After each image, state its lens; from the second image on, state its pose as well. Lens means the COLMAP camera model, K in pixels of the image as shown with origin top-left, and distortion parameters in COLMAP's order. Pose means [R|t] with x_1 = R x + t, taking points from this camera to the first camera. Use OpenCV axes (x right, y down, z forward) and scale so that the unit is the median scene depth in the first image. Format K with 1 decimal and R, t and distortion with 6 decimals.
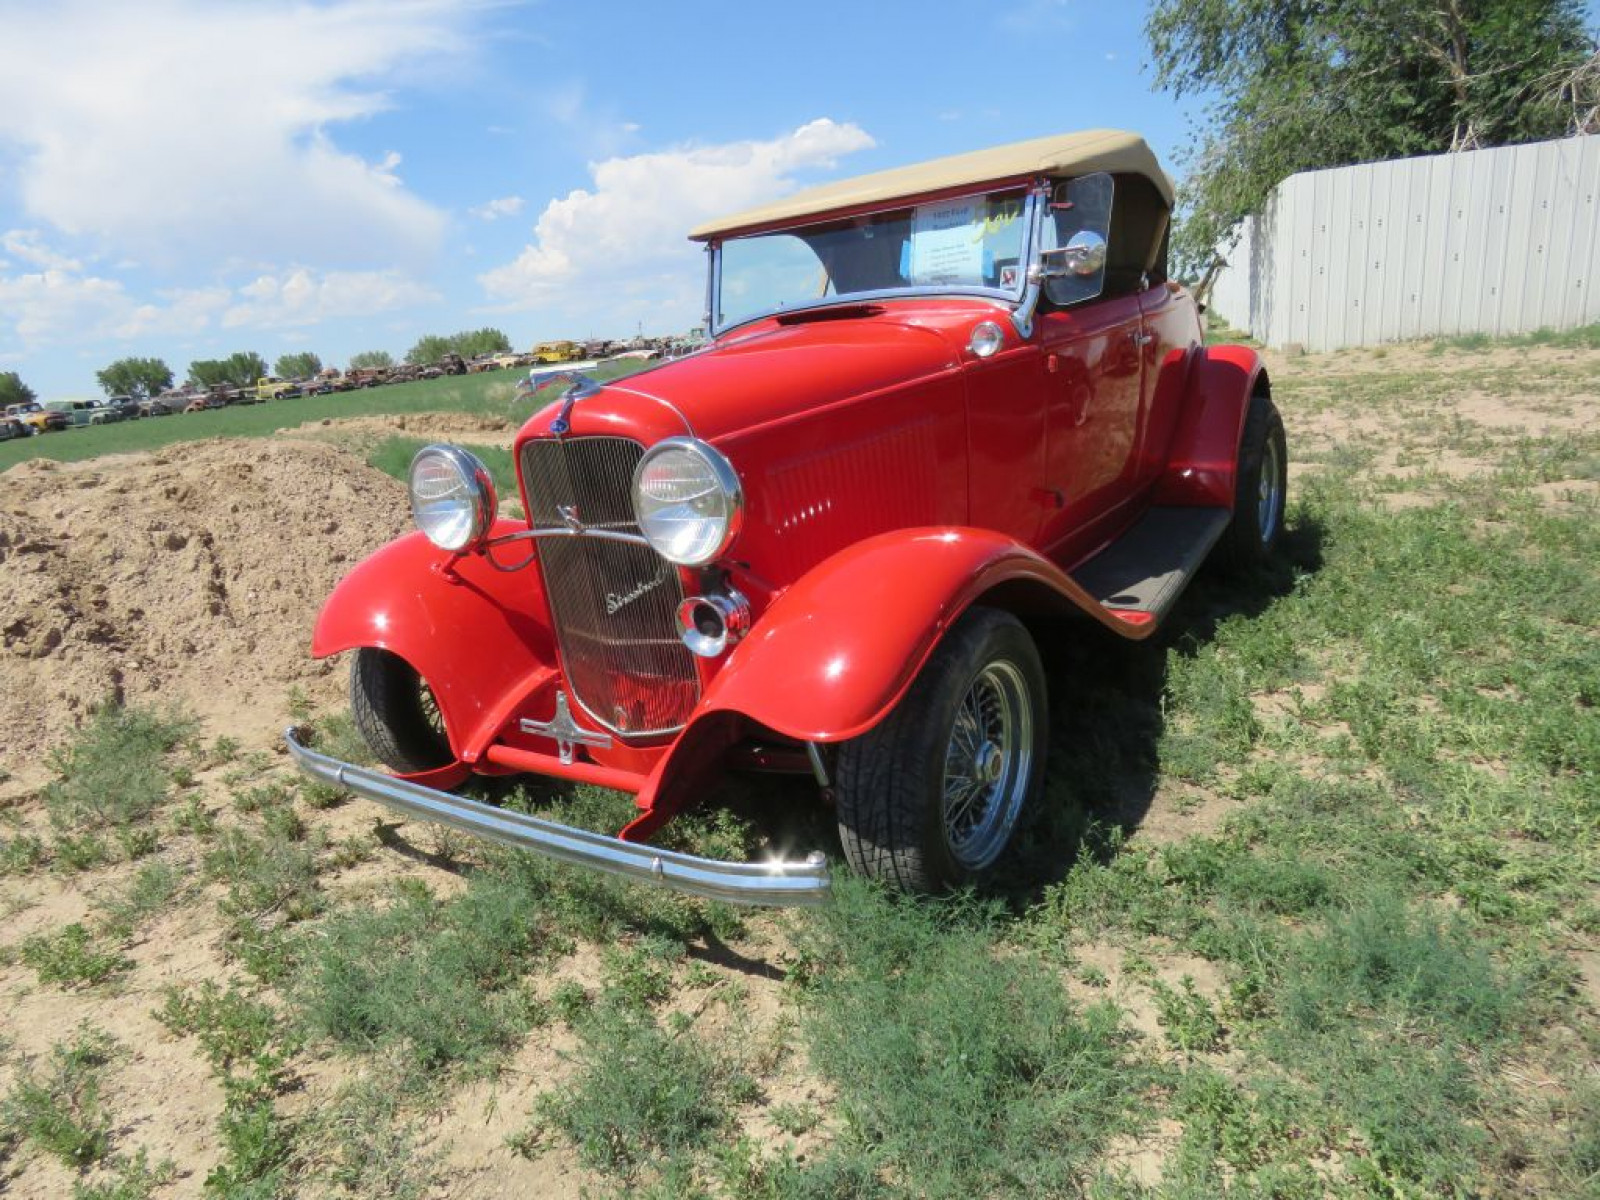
lens RADIAL K [[1033.5, 0, 779.0], [0, 1033.5, 599.6], [0, 0, 1]] dist [-0.008052, 0.004829]
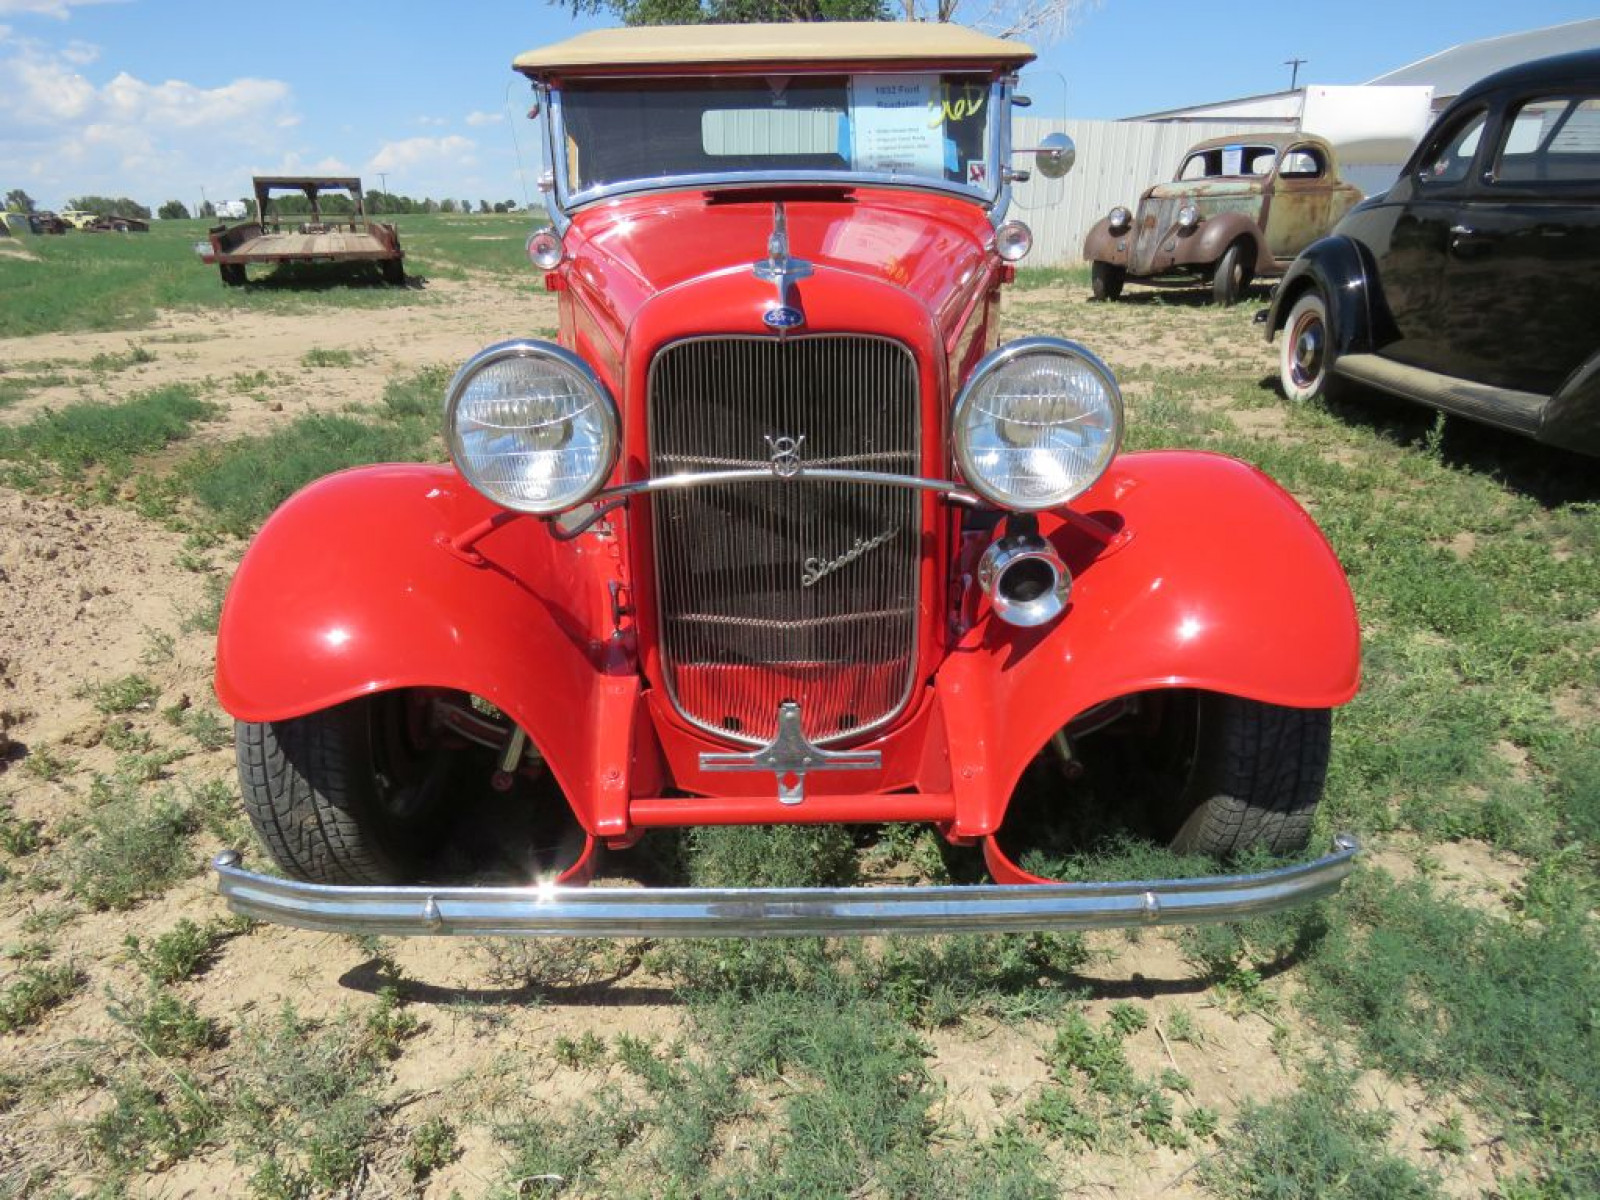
lens RADIAL K [[1033.5, 0, 792.4], [0, 1033.5, 598.4], [0, 0, 1]] dist [-0.008052, 0.004829]
pose [[0.810392, -0.115676, 0.574355, -0.486954], [0.075426, 0.992756, 0.093520, -0.038017], [-0.581012, -0.032467, 0.813247, 0.350474]]
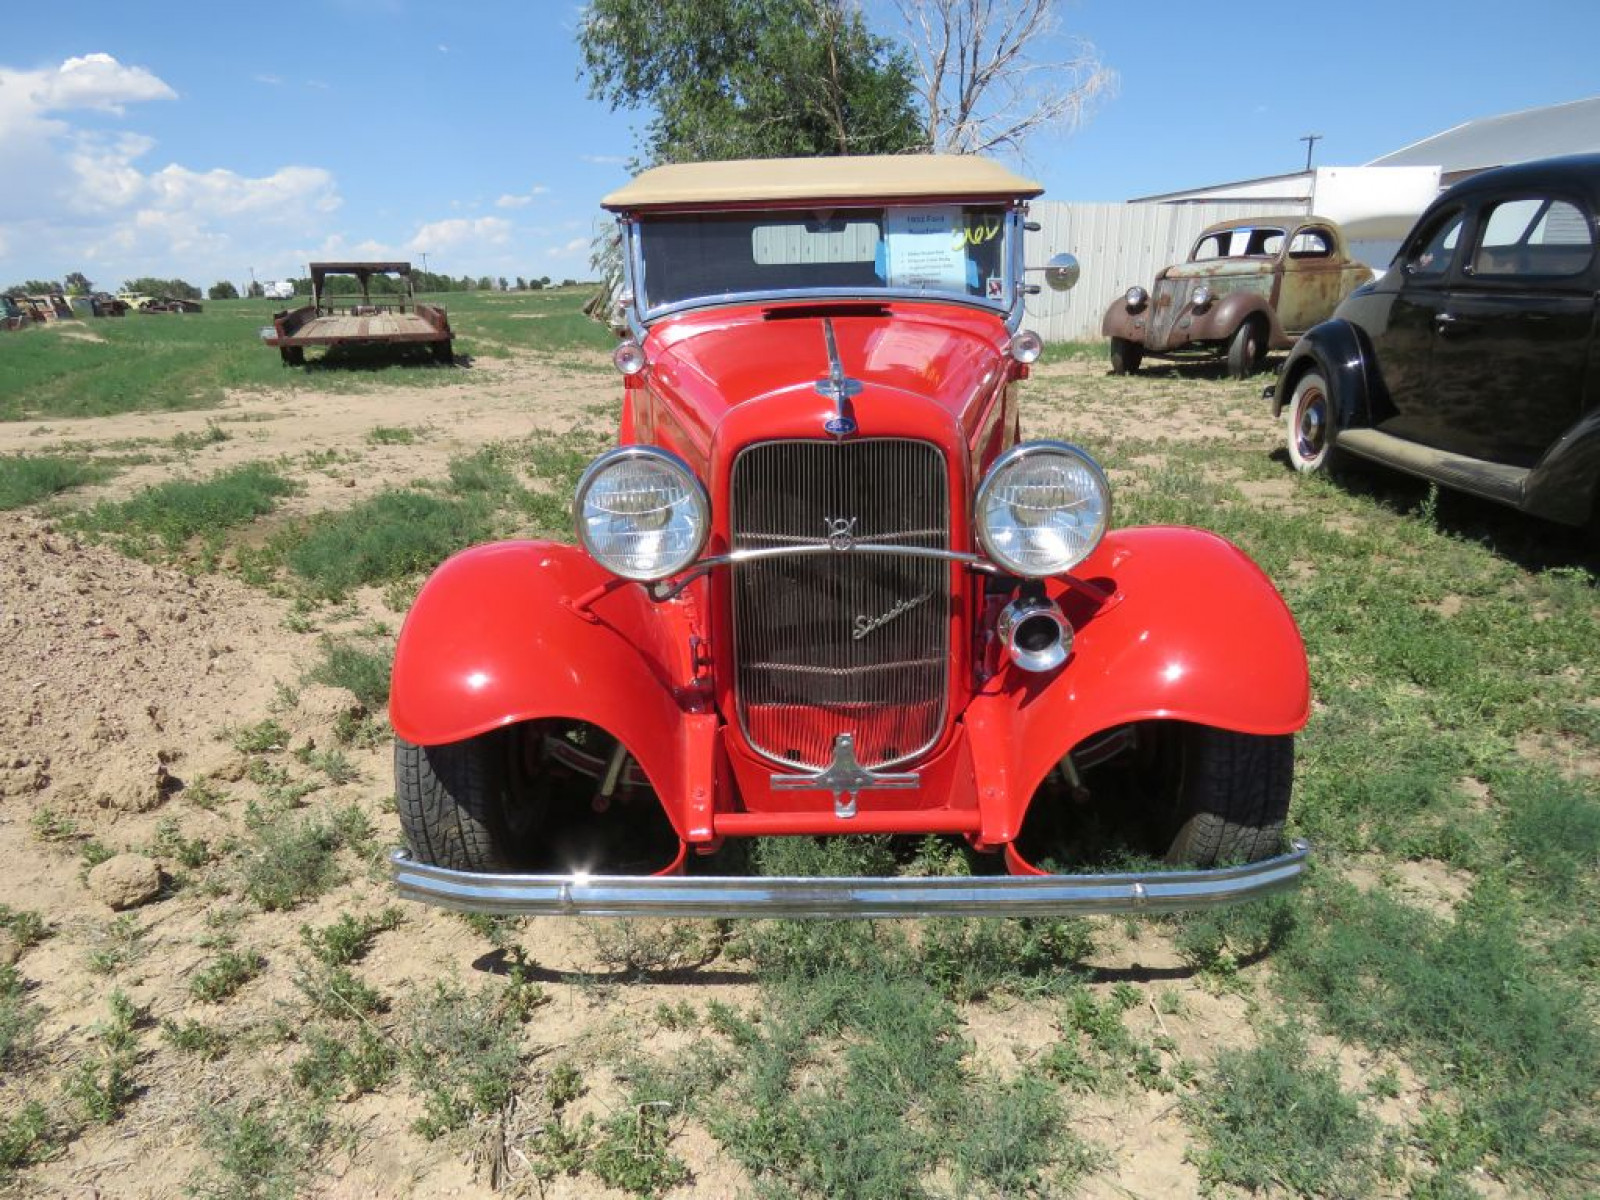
lens RADIAL K [[1033.5, 0, 795.4], [0, 1033.5, 597.6], [0, 0, 1]] dist [-0.008052, 0.004829]
pose [[0.823520, -0.080378, 0.561565, -0.581241], [0.078602, 0.996530, 0.027367, -0.041146], [-0.561816, 0.021602, 0.826980, 0.250164]]
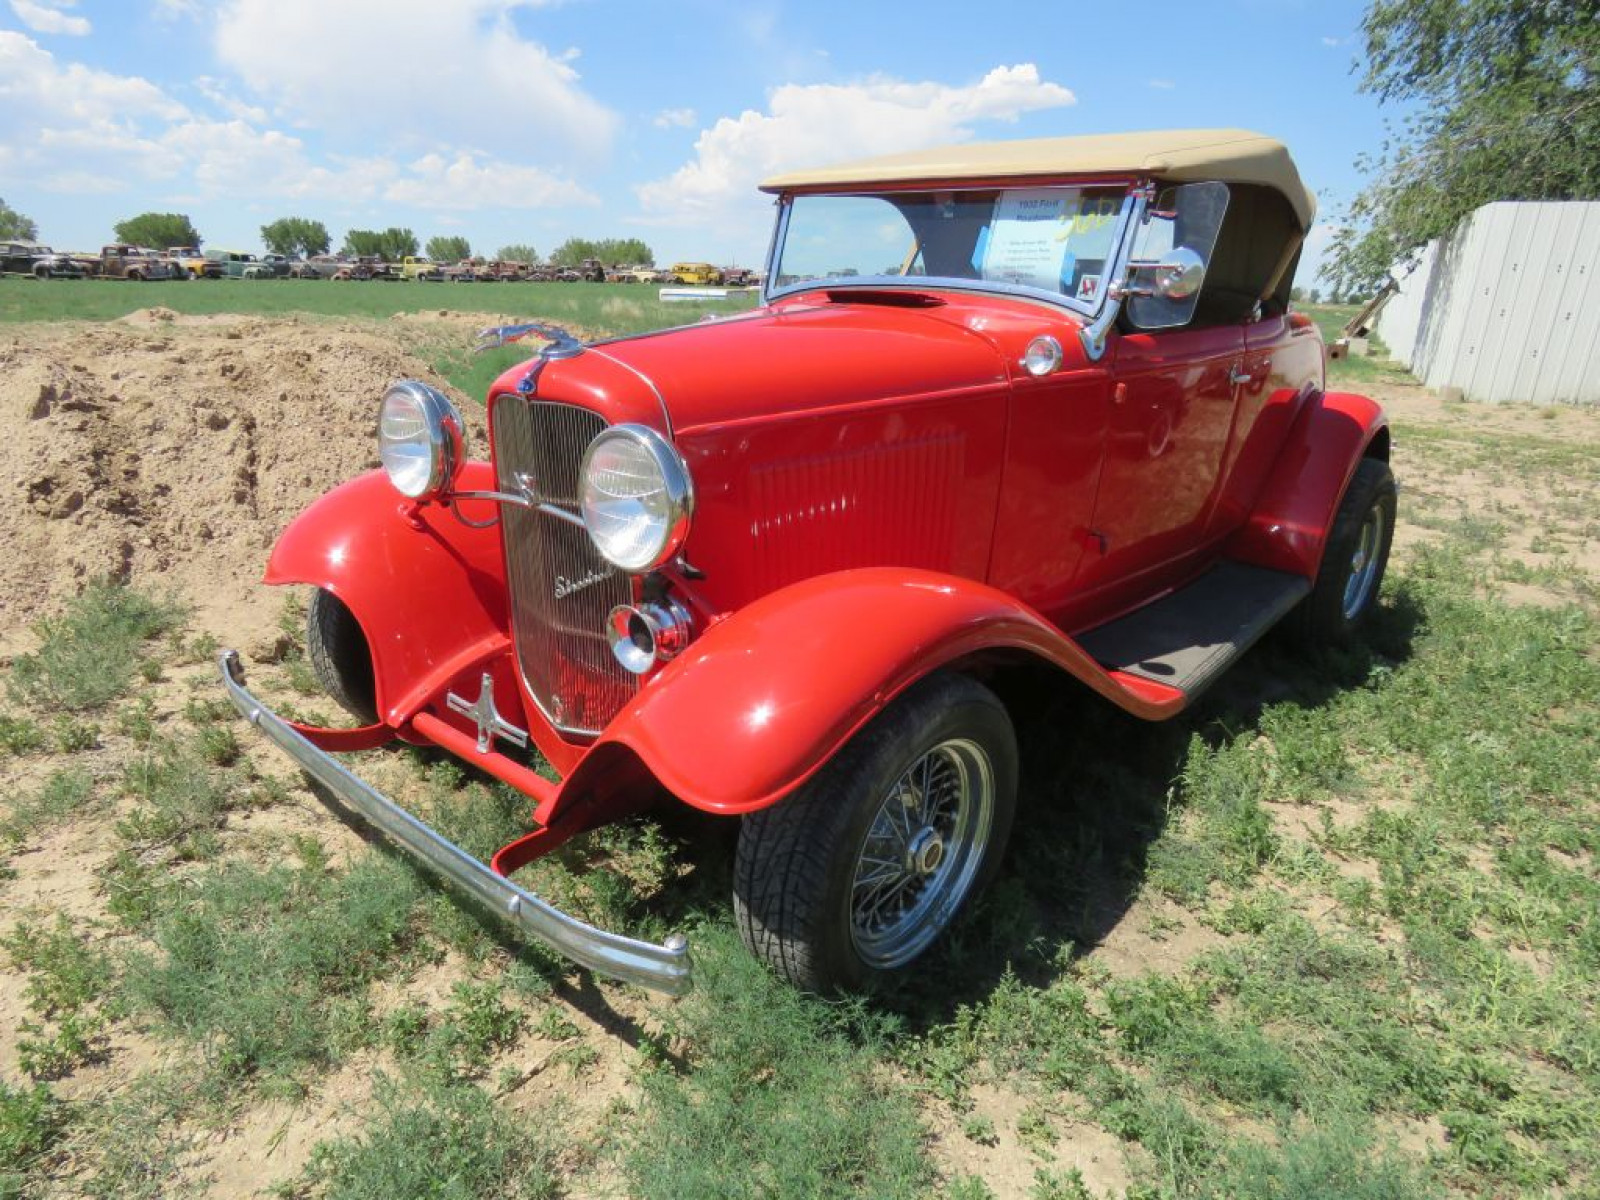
lens RADIAL K [[1033.5, 0, 785.1], [0, 1033.5, 594.2], [0, 0, 1]] dist [-0.008052, 0.004829]
pose [[0.981302, 0.173532, -0.083267, 0.089786], [-0.169472, 0.984075, 0.053622, -0.059998], [0.091247, -0.038508, 0.995084, 0.096285]]
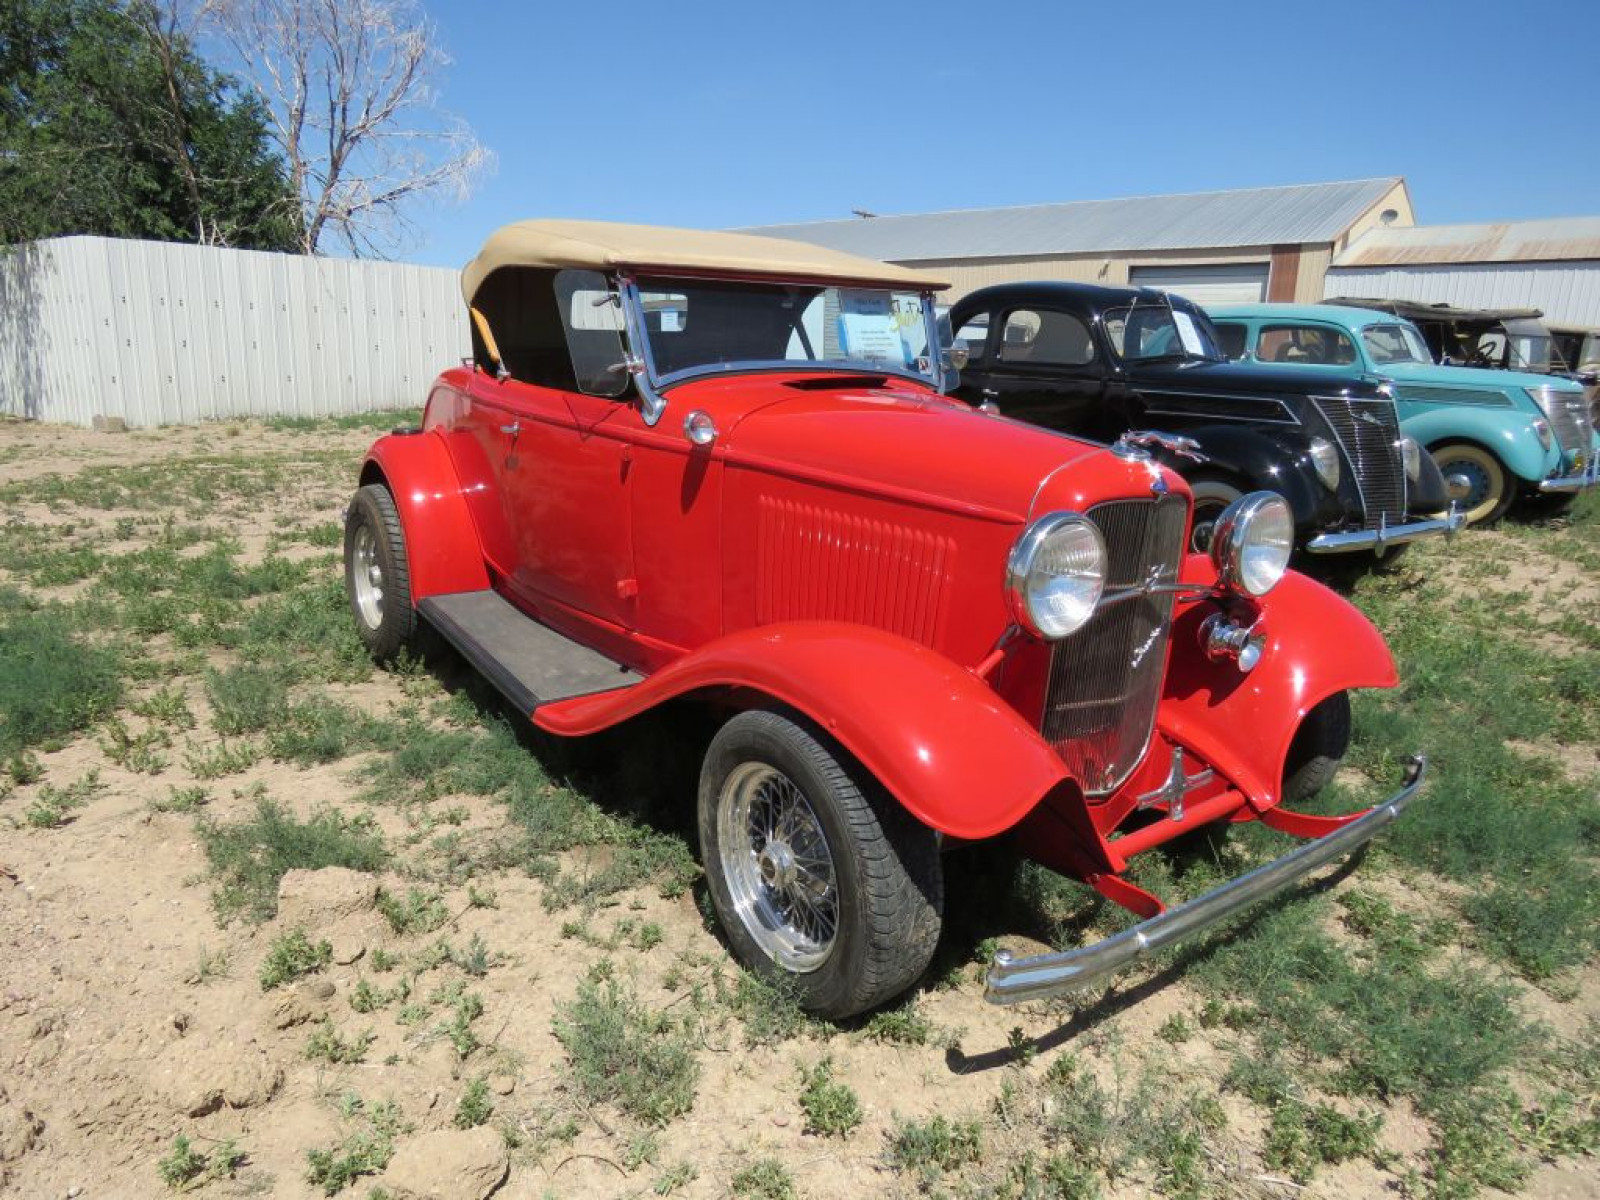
lens RADIAL K [[1033.5, 0, 803.7], [0, 1033.5, 578.7], [0, 0, 1]] dist [-0.008052, 0.004829]
pose [[0.309757, -0.095678, 0.945990, -1.015555], [0.186172, 0.981769, 0.038336, -0.142283], [-0.932411, 0.164242, 0.321922, 0.801175]]
